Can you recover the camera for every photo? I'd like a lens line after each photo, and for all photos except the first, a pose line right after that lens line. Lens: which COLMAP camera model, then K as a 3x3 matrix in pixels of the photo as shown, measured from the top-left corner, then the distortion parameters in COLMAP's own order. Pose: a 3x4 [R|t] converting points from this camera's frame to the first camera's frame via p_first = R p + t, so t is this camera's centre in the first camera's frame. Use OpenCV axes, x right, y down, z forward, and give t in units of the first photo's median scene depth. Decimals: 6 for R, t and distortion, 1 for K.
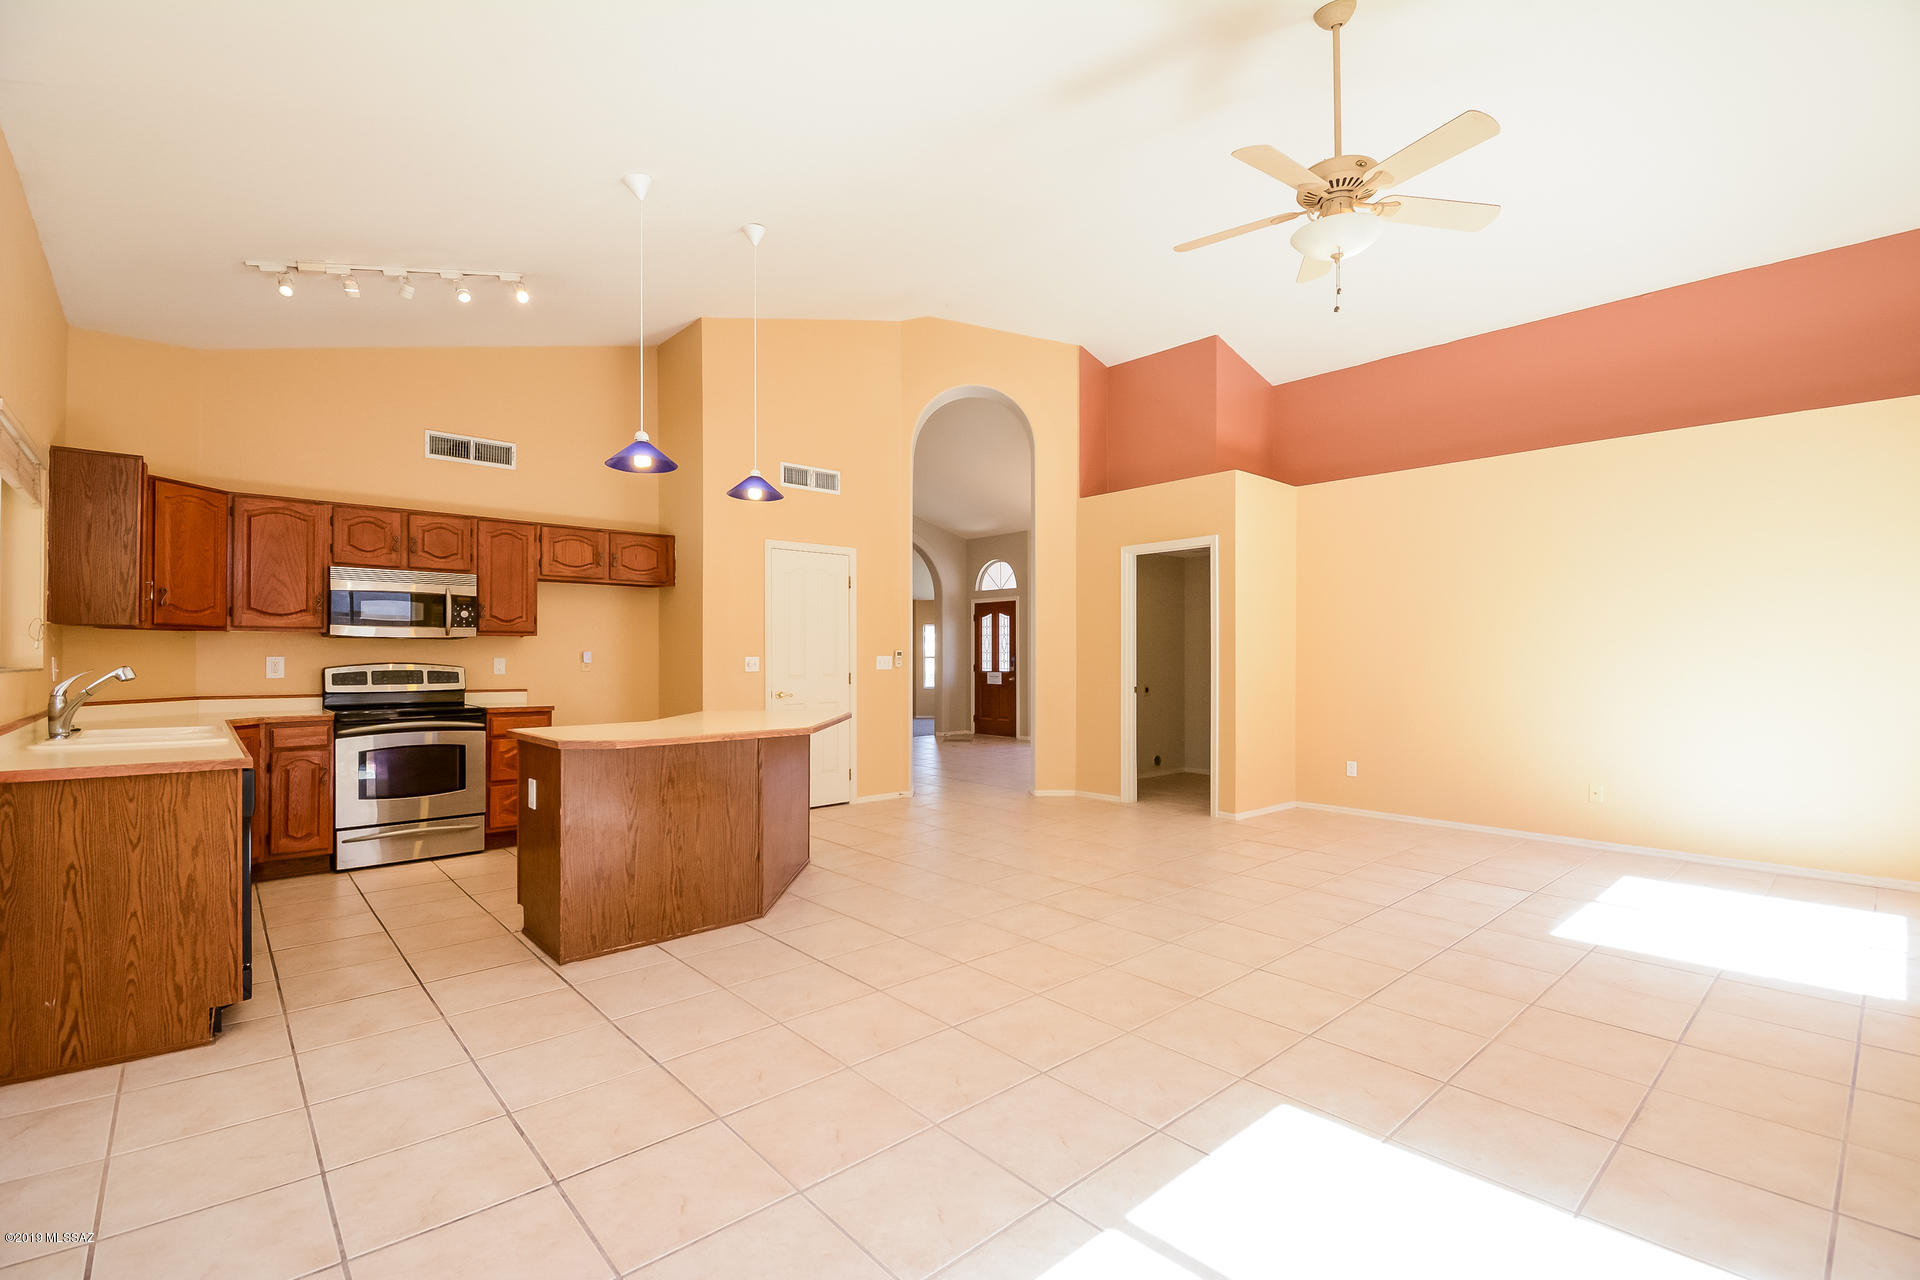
lens RADIAL K [[852.7, 0, 1004.1], [0, 852.7, 650.9], [0, 0, 1]] dist [0.001330, -0.013129]
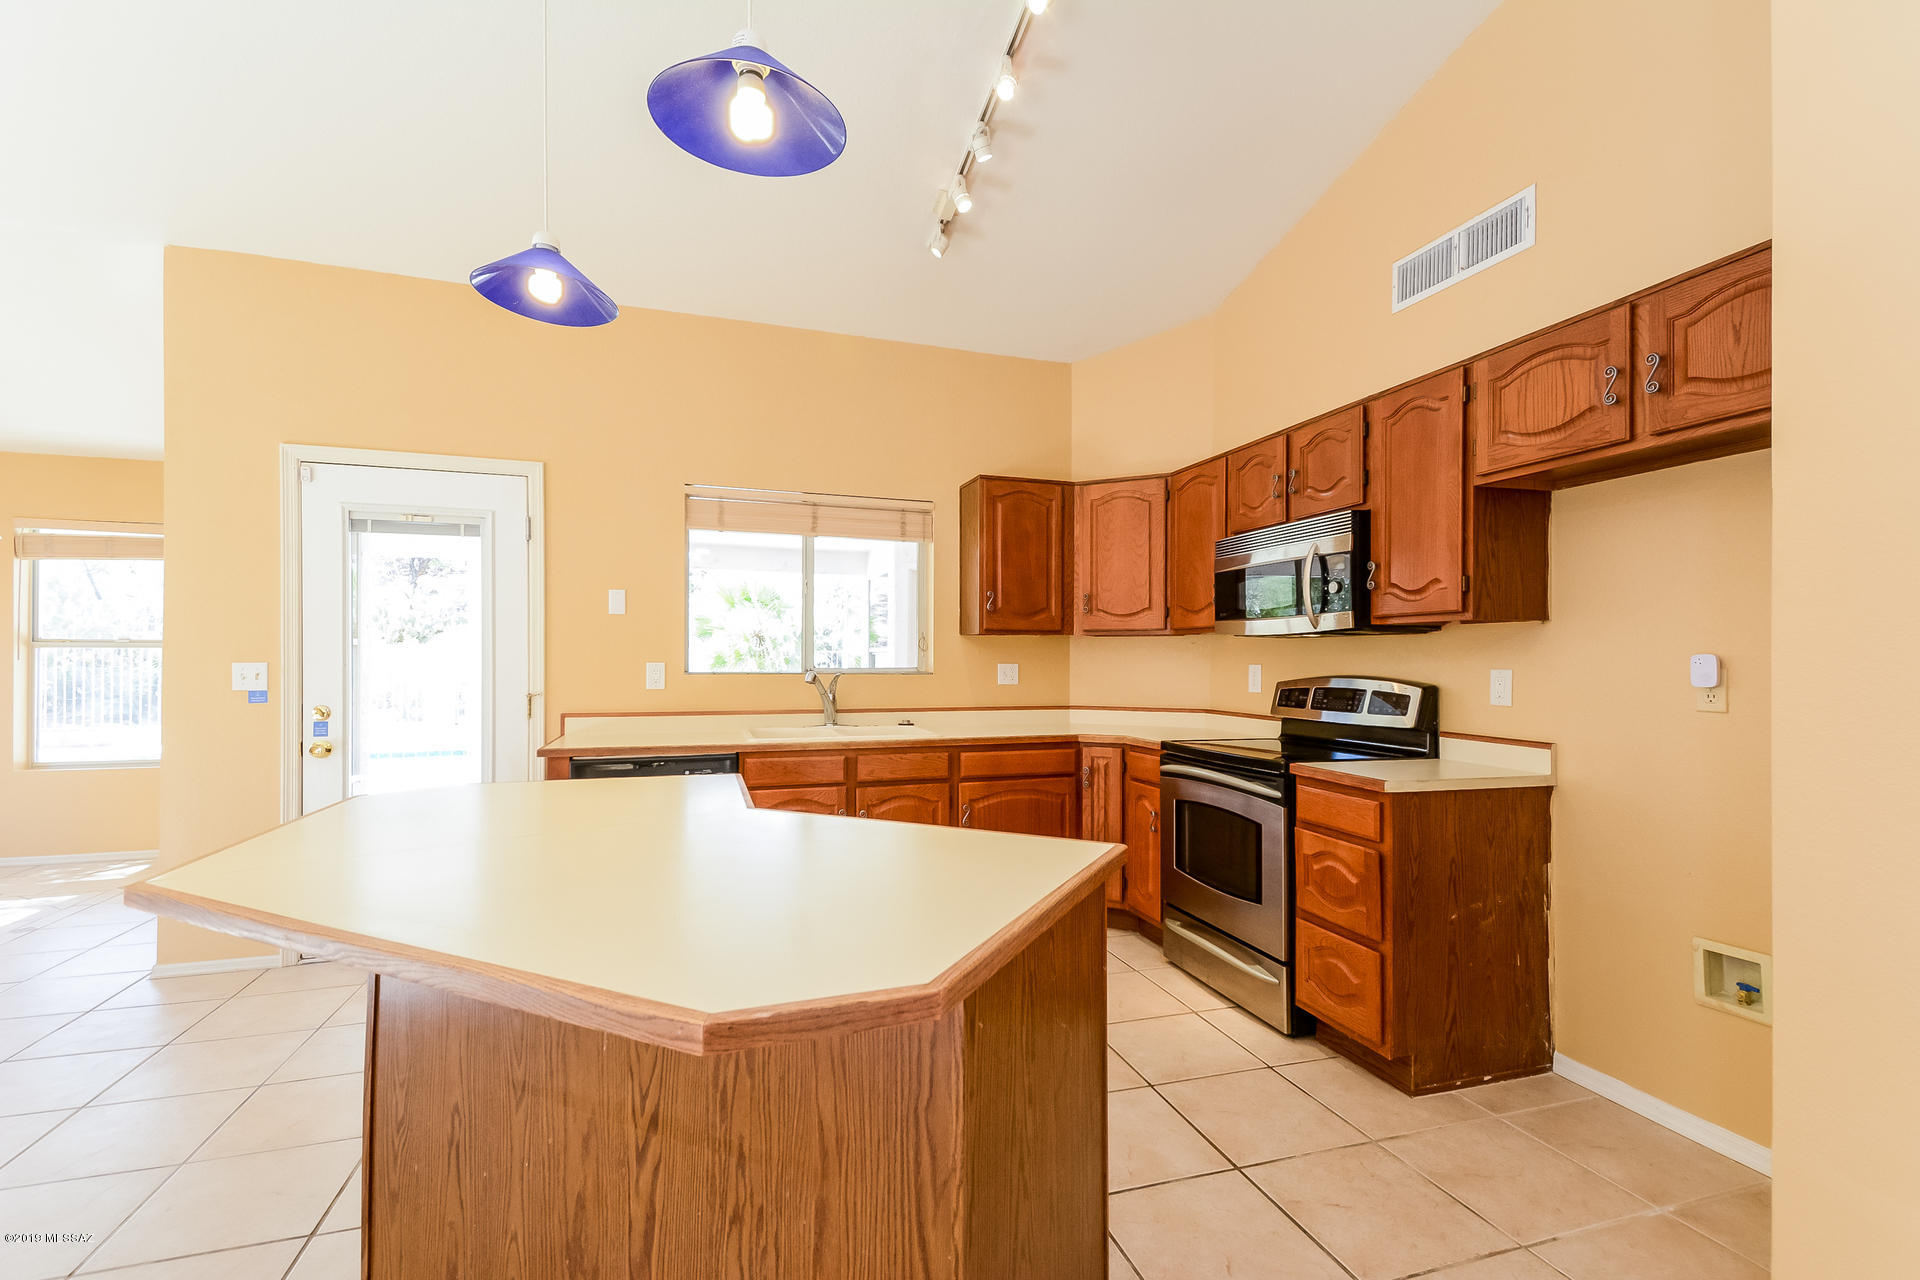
lens RADIAL K [[839.2, 0, 965.5], [0, 839.2, 655.9], [0, 0, 1]] dist [0.059488, -0.024390]
pose [[-0.446136, -0.006517, -0.894941, -0.050102], [0.002268, 0.999962, -0.008412, 0.004396], [0.894962, -0.005783, -0.446104, 1.066644]]
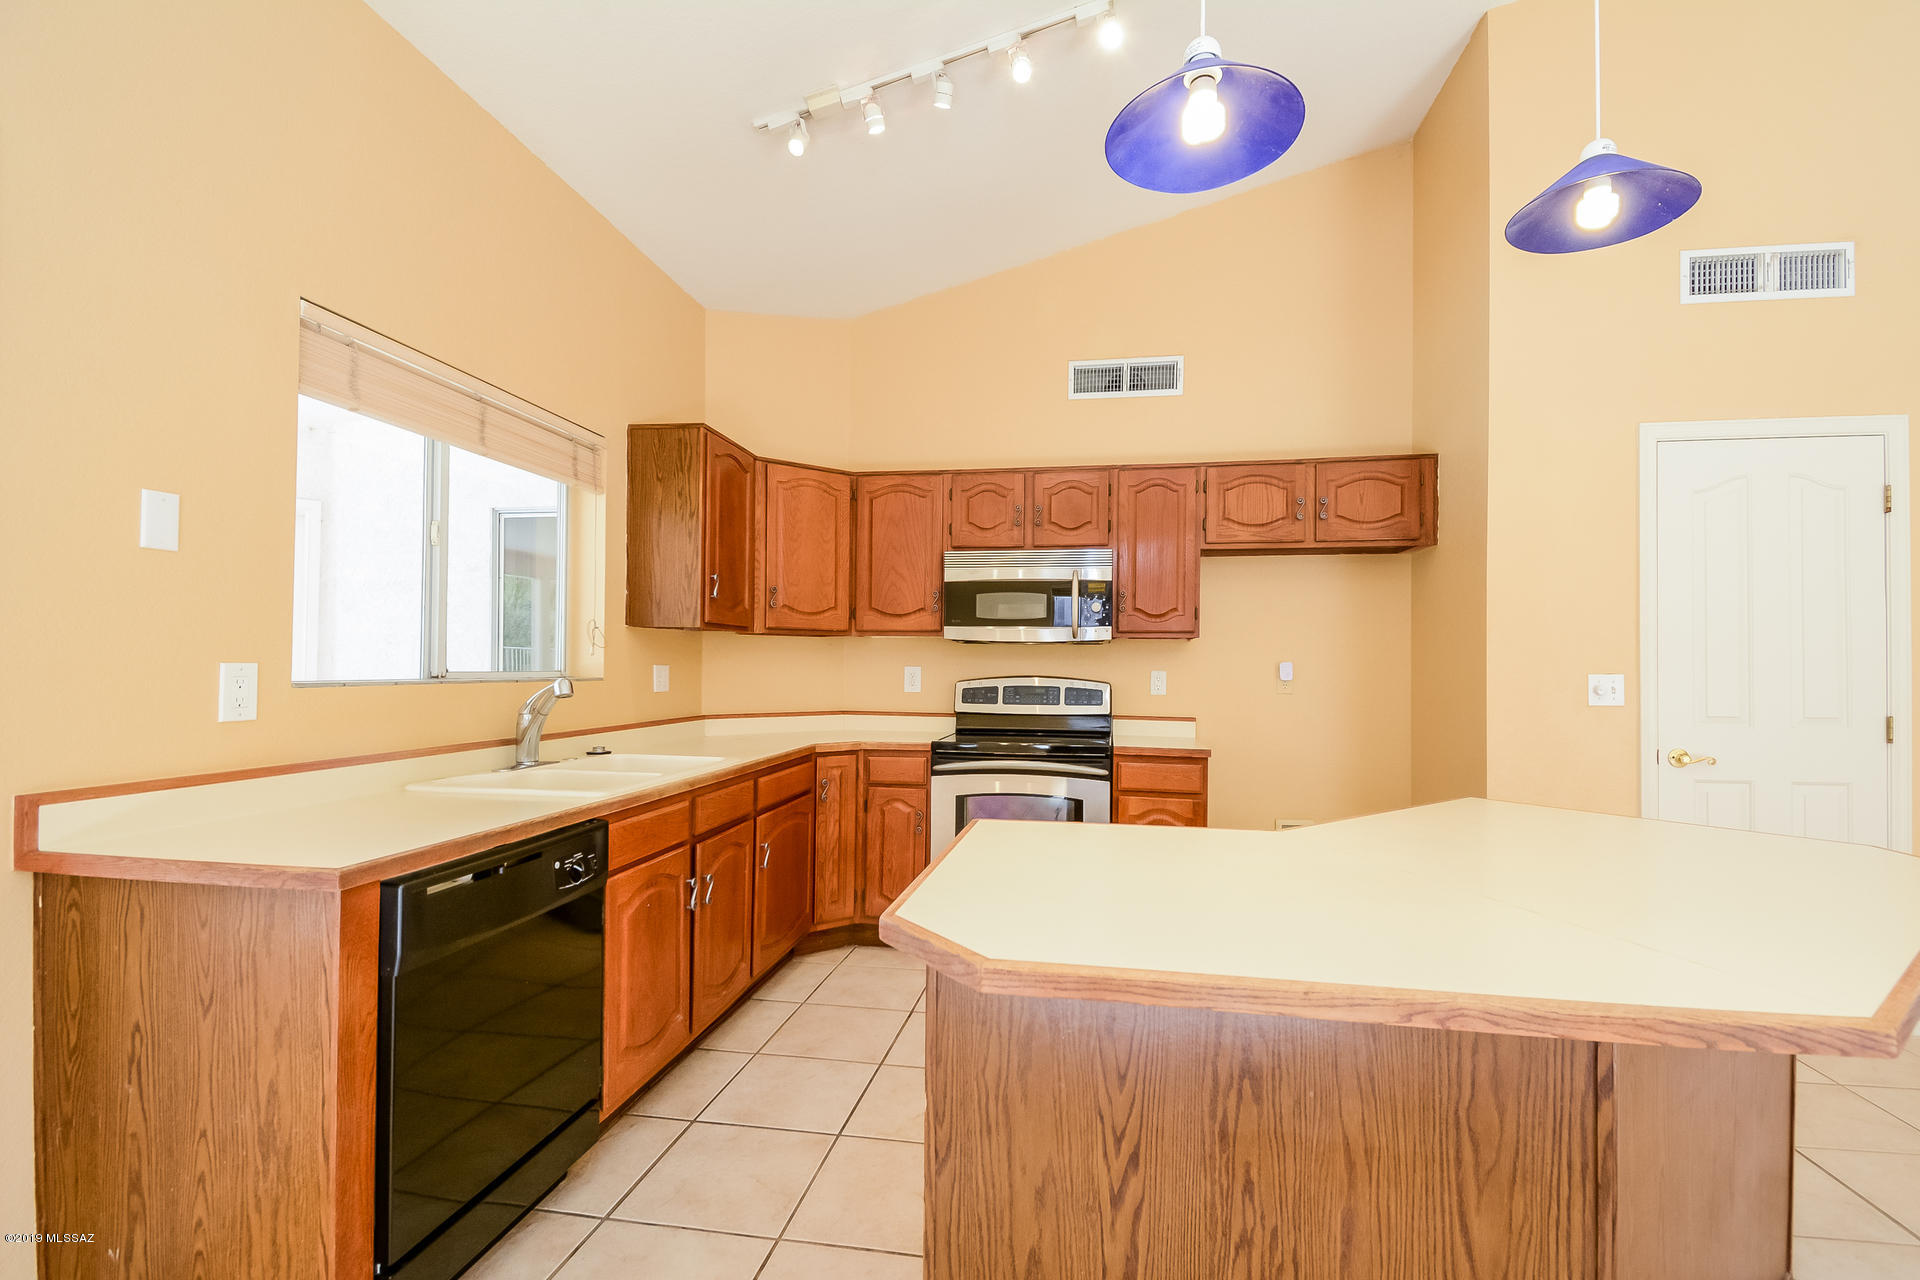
lens RADIAL K [[858.2, 0, 953.9], [0, 858.2, 657.3], [0, 0, 1]] dist [0.041971, -0.026437]
pose [[0.585791, -0.001545, -0.810461, -0.139934], [-0.004576, 0.999976, -0.005214, 0.001674], [0.810450, 0.006763, 0.585769, 0.513994]]
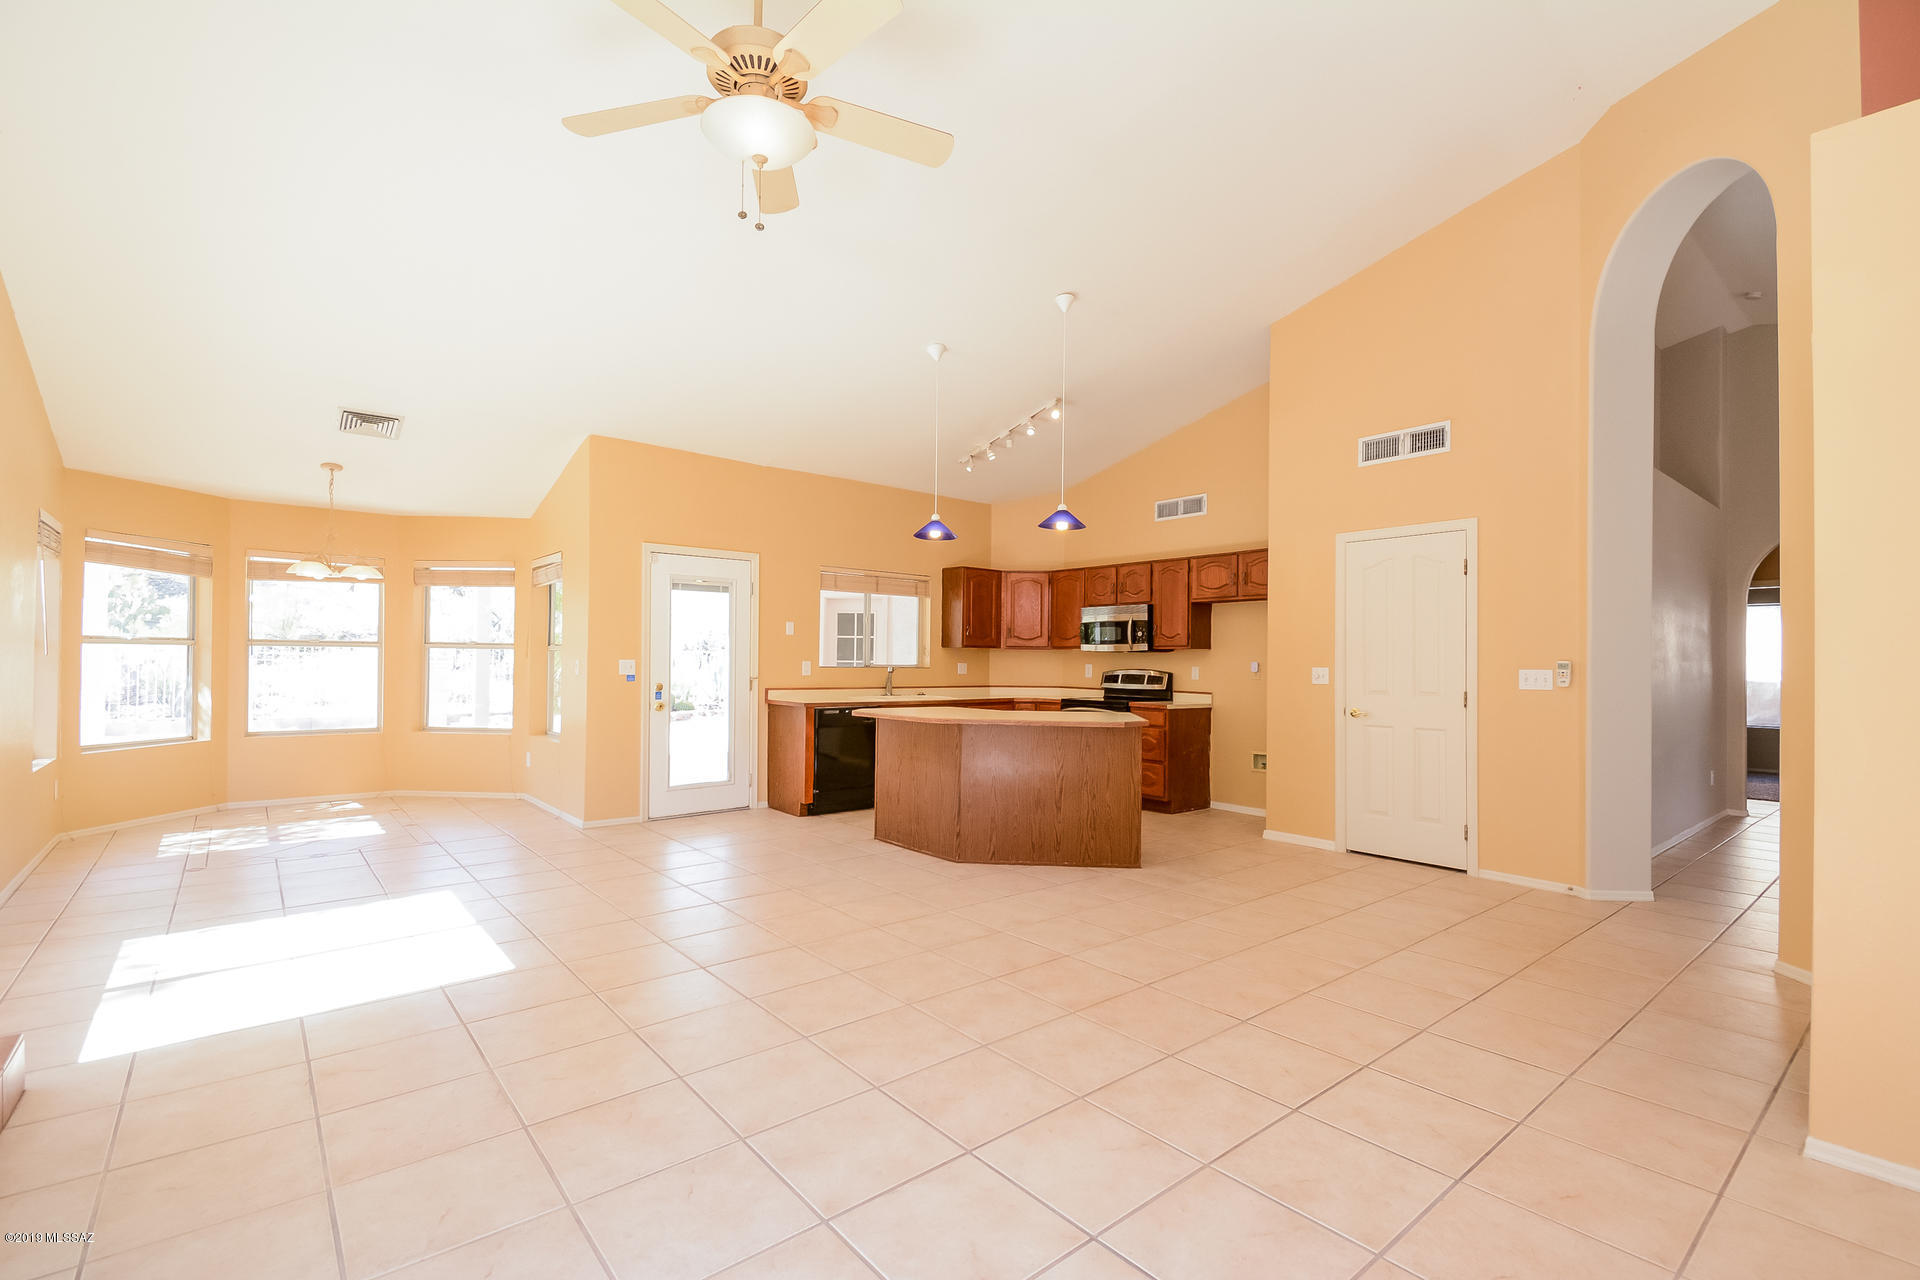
lens RADIAL K [[858.2, 0, 953.9], [0, 858.2, 657.3], [0, 0, 1]] dist [0.041971, -0.026437]
pose [[-0.082316, -0.005572, -0.996591, 0.794009], [-0.005039, 0.999974, -0.005174, 0.002931], [0.996594, 0.004596, -0.082342, 0.844517]]
